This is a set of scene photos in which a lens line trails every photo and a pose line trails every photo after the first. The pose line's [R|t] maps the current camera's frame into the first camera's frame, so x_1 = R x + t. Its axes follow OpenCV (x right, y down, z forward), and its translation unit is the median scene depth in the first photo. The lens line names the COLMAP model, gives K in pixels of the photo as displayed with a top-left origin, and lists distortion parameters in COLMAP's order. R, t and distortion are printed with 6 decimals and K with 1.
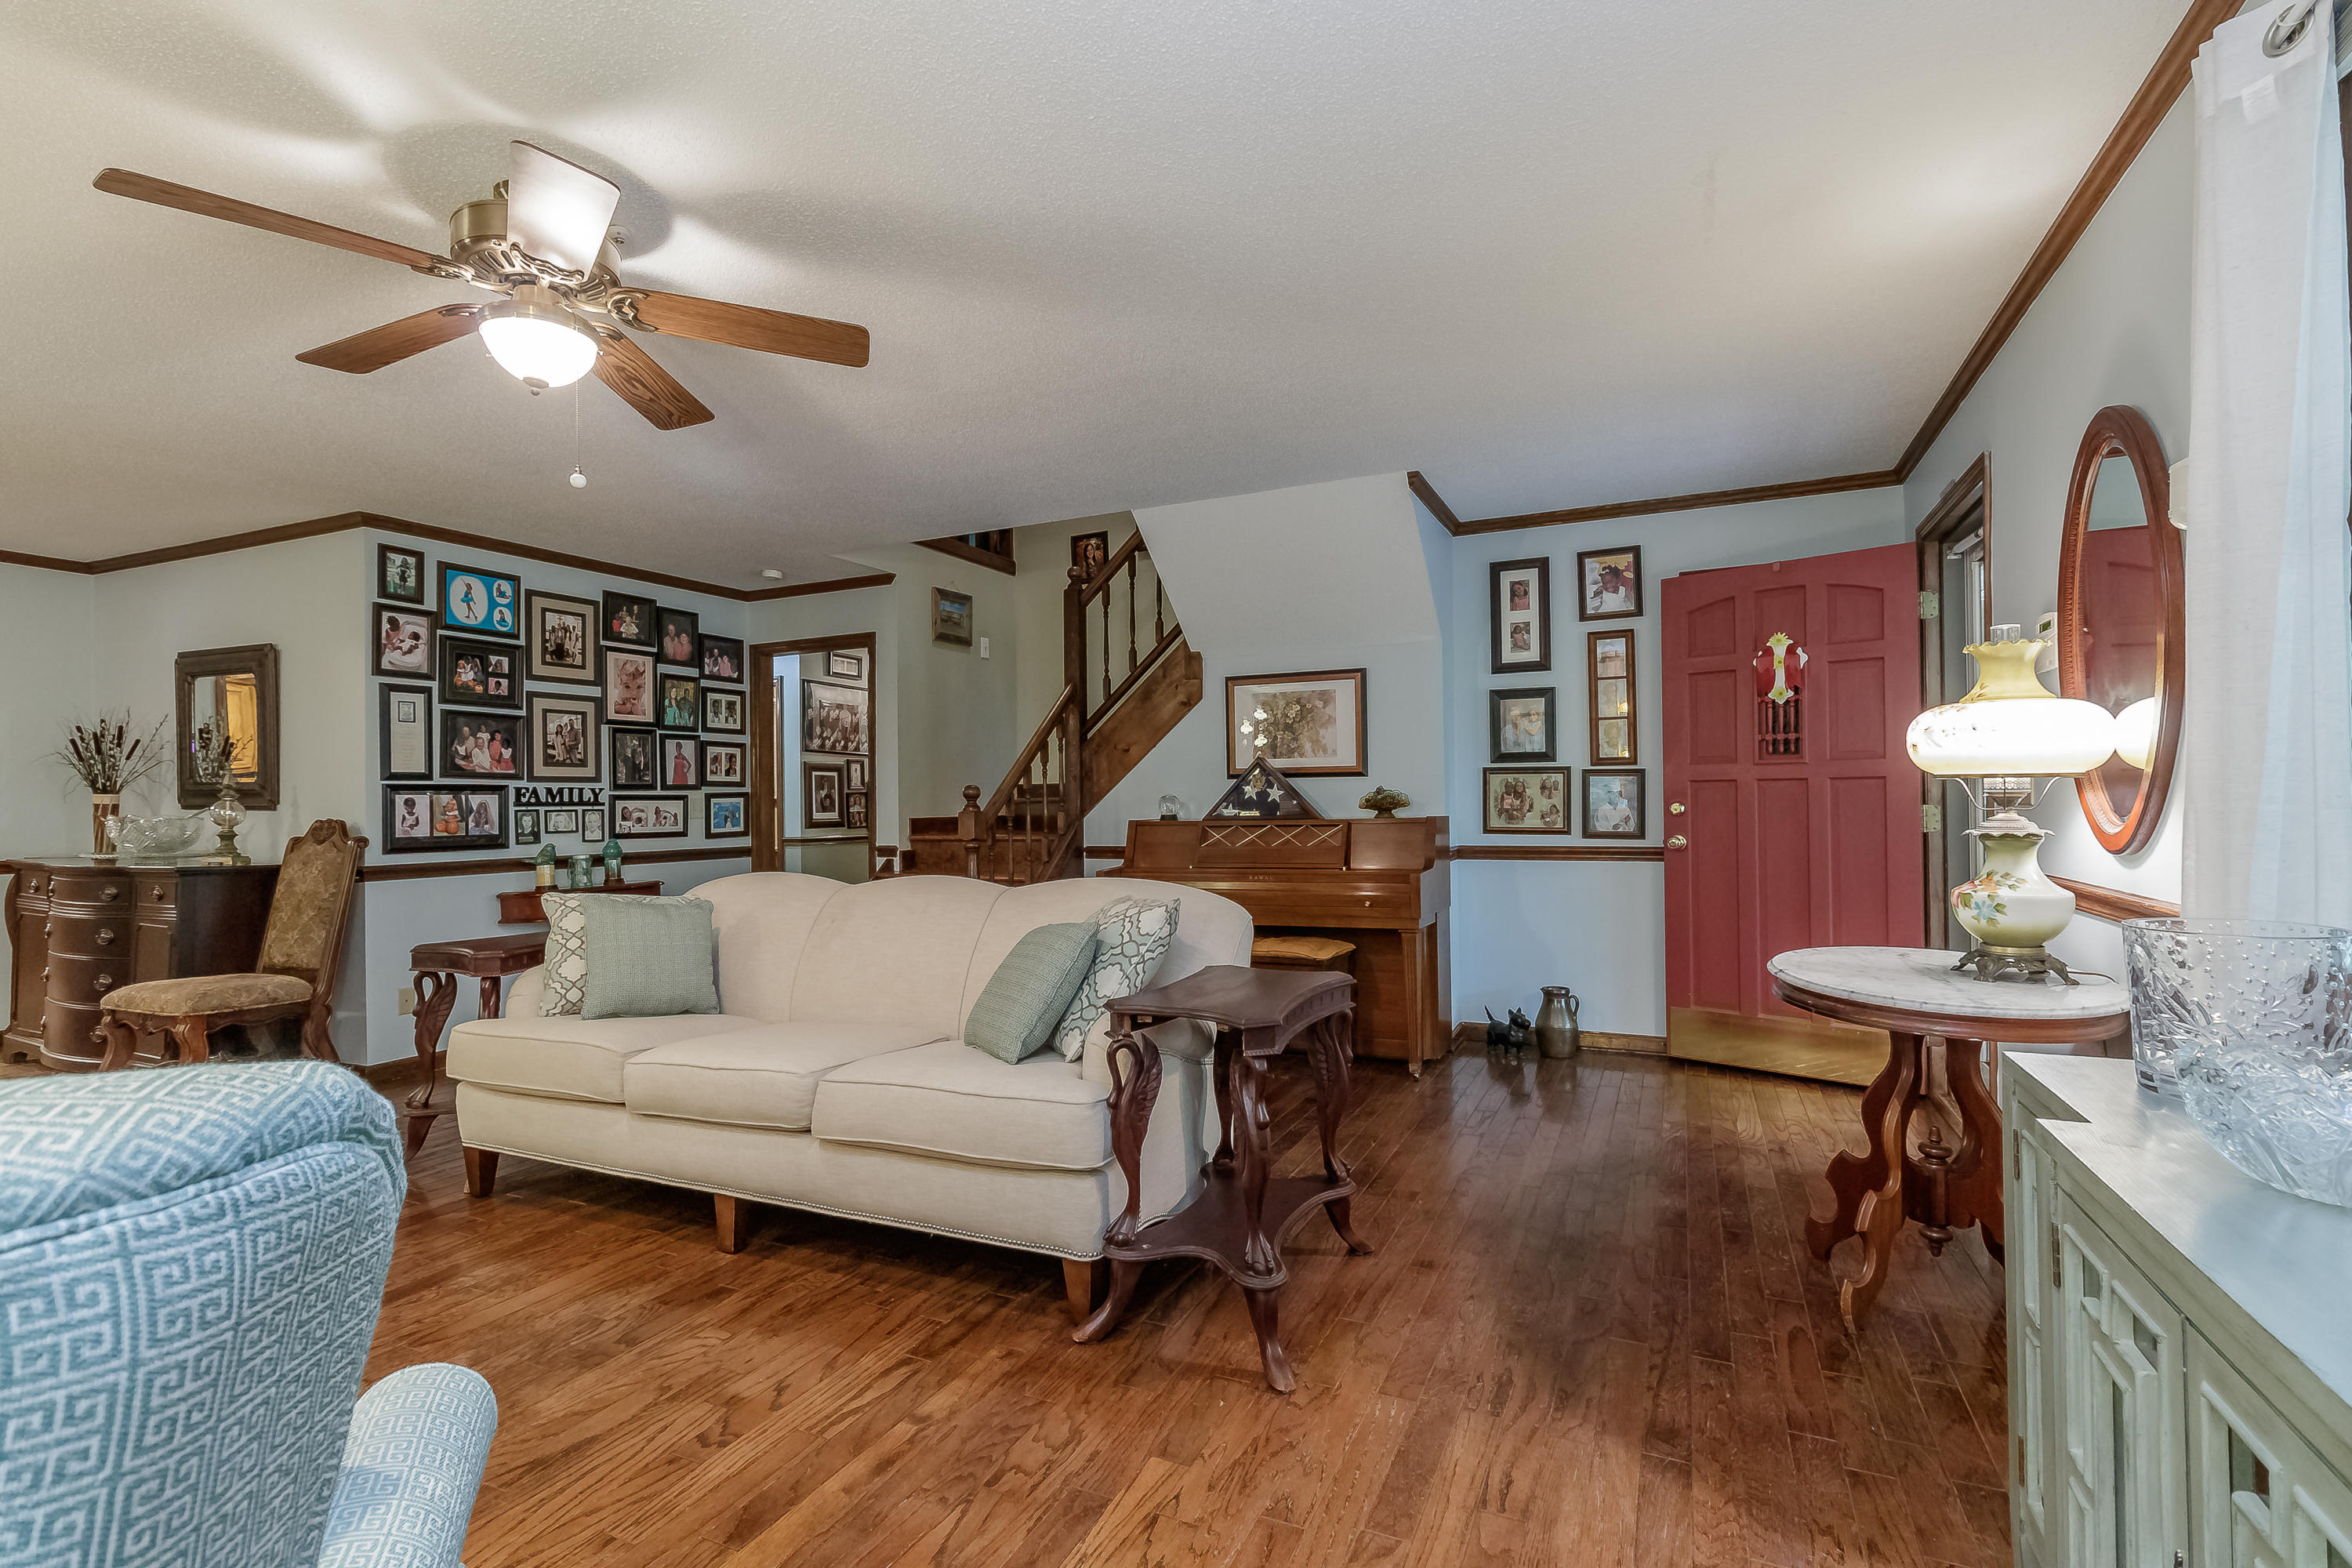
lens RADIAL K [[1092.6, 0, 1140.0], [0, 1092.6, 791.9], [0, 0, 1]] dist [-0.002356, 0.001079]
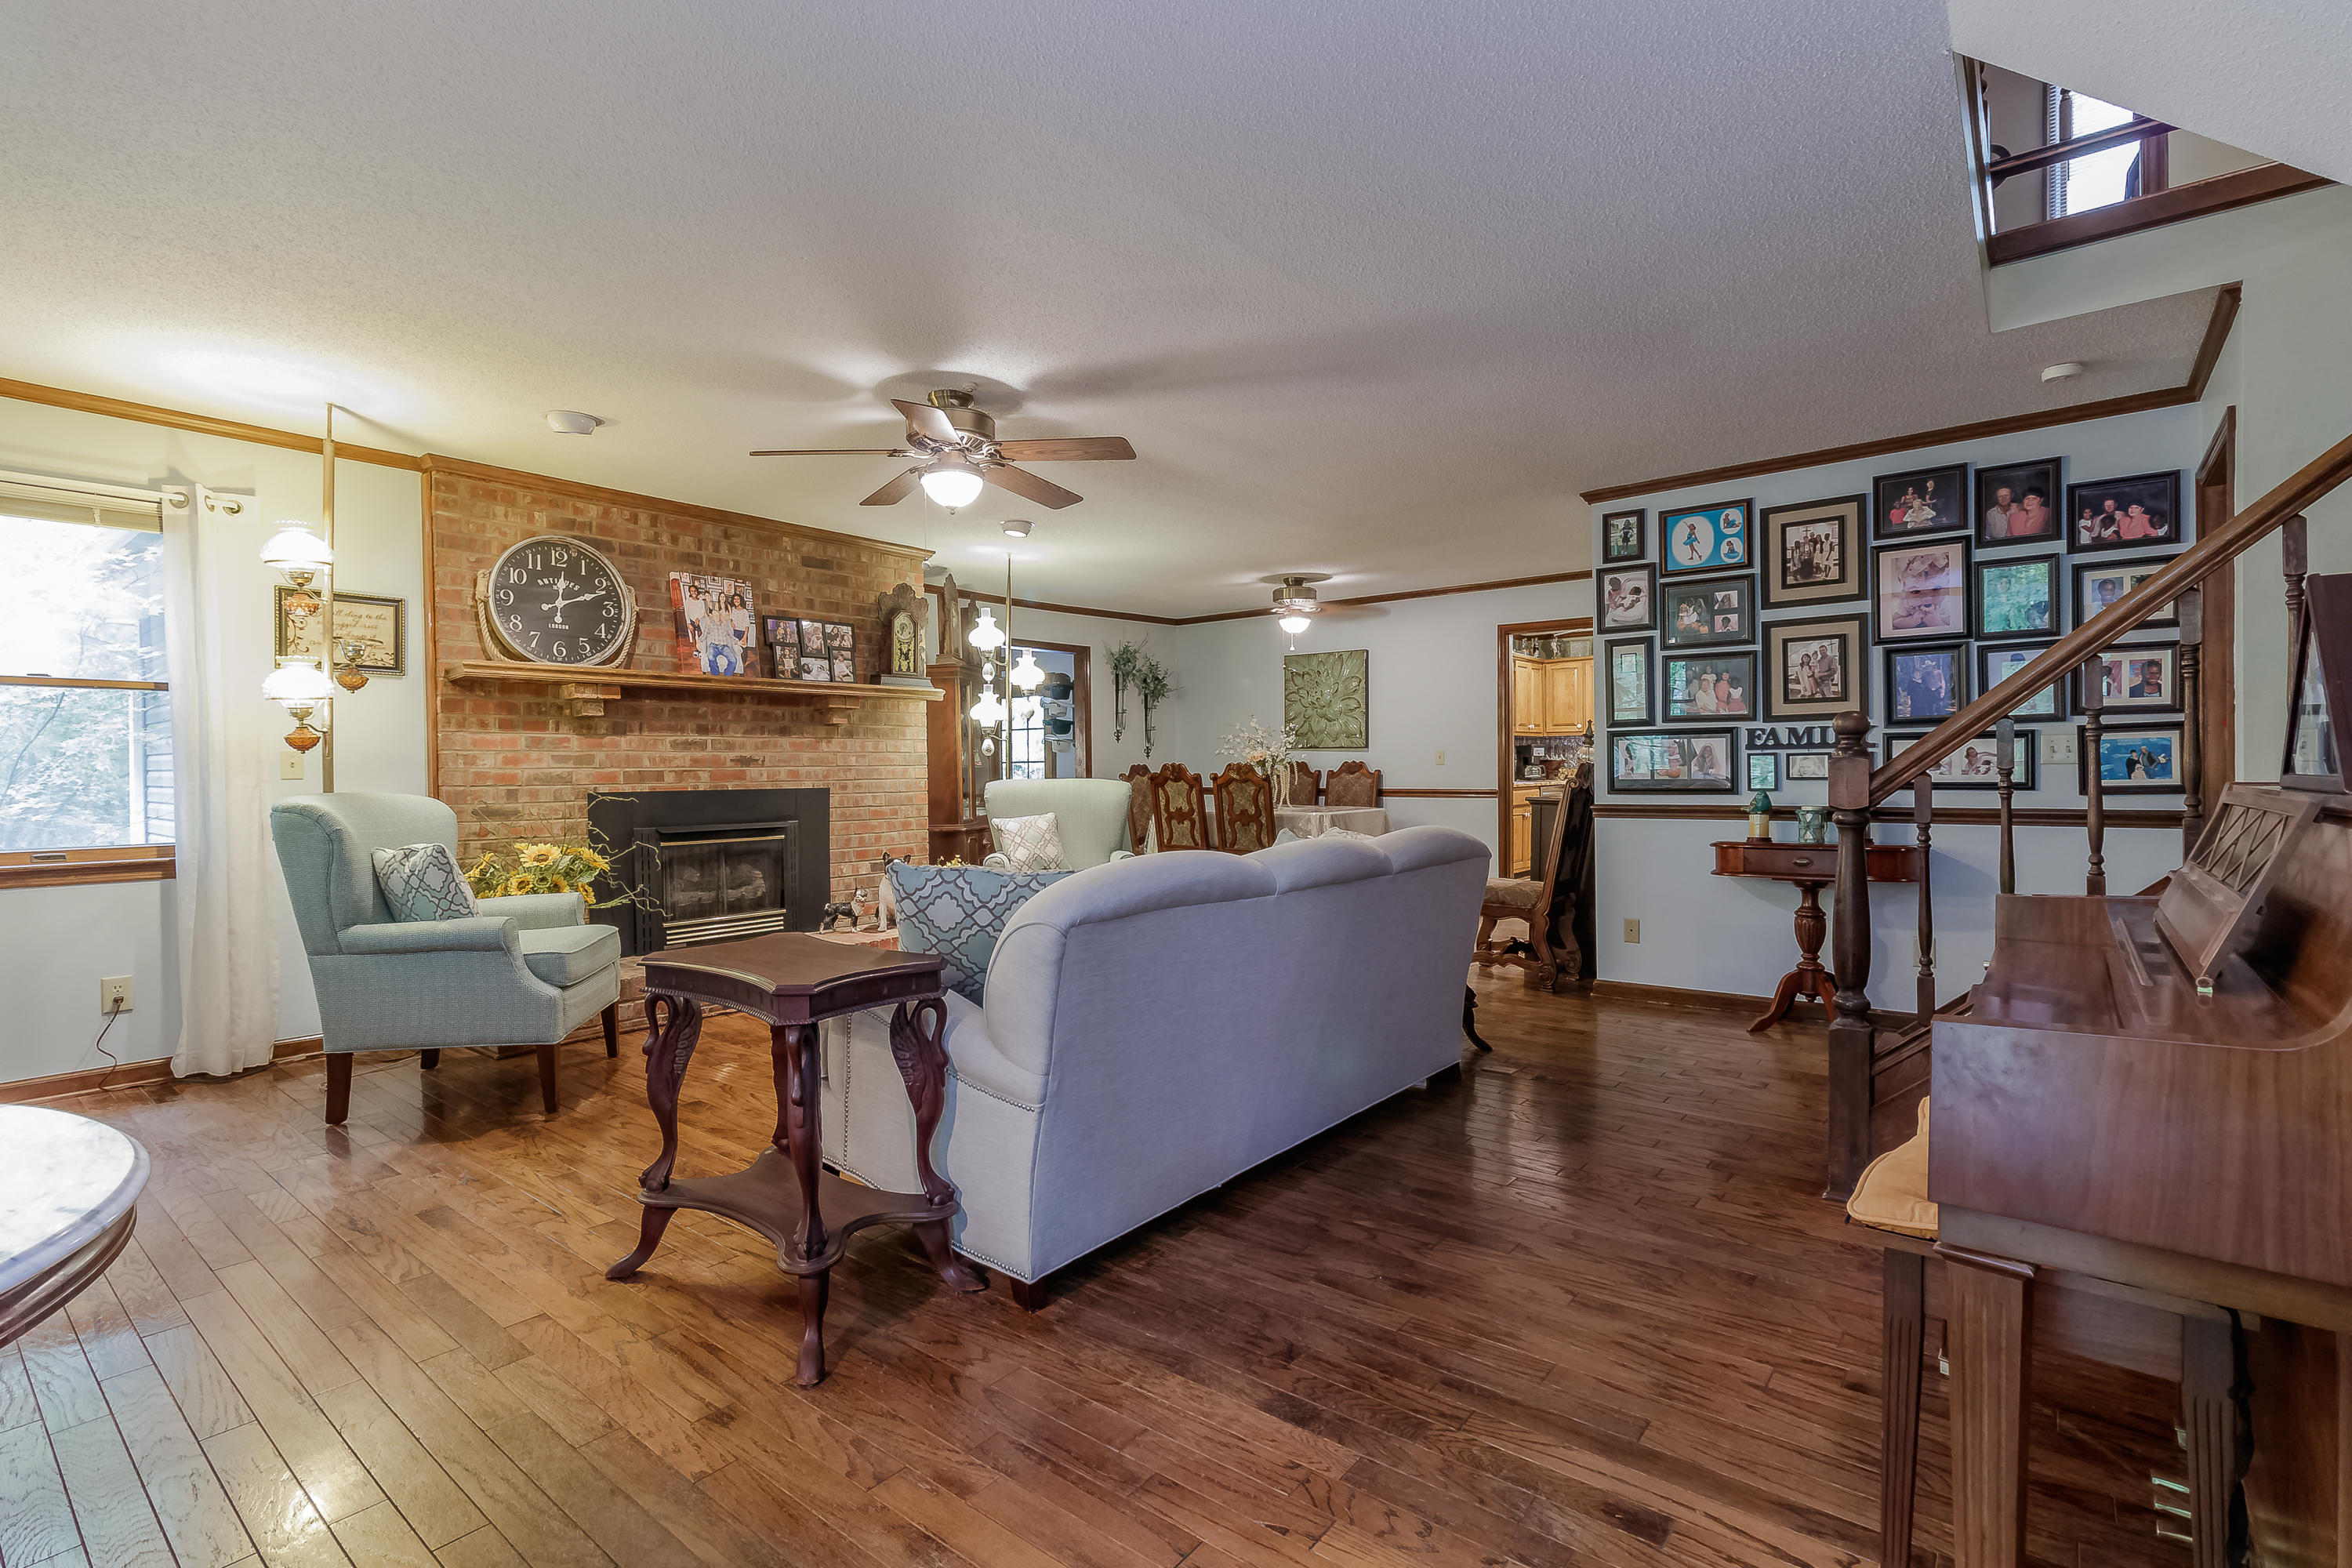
lens RADIAL K [[1092.6, 0, 1164.8], [0, 1092.6, 774.7], [0, 0, 1]] dist [-0.002356, 0.001079]
pose [[-0.219212, 0.019220, -0.975488, 0.486590], [0.025295, 0.999582, 0.014010, 0.010087], [0.975349, -0.021604, -0.219607, 0.798401]]
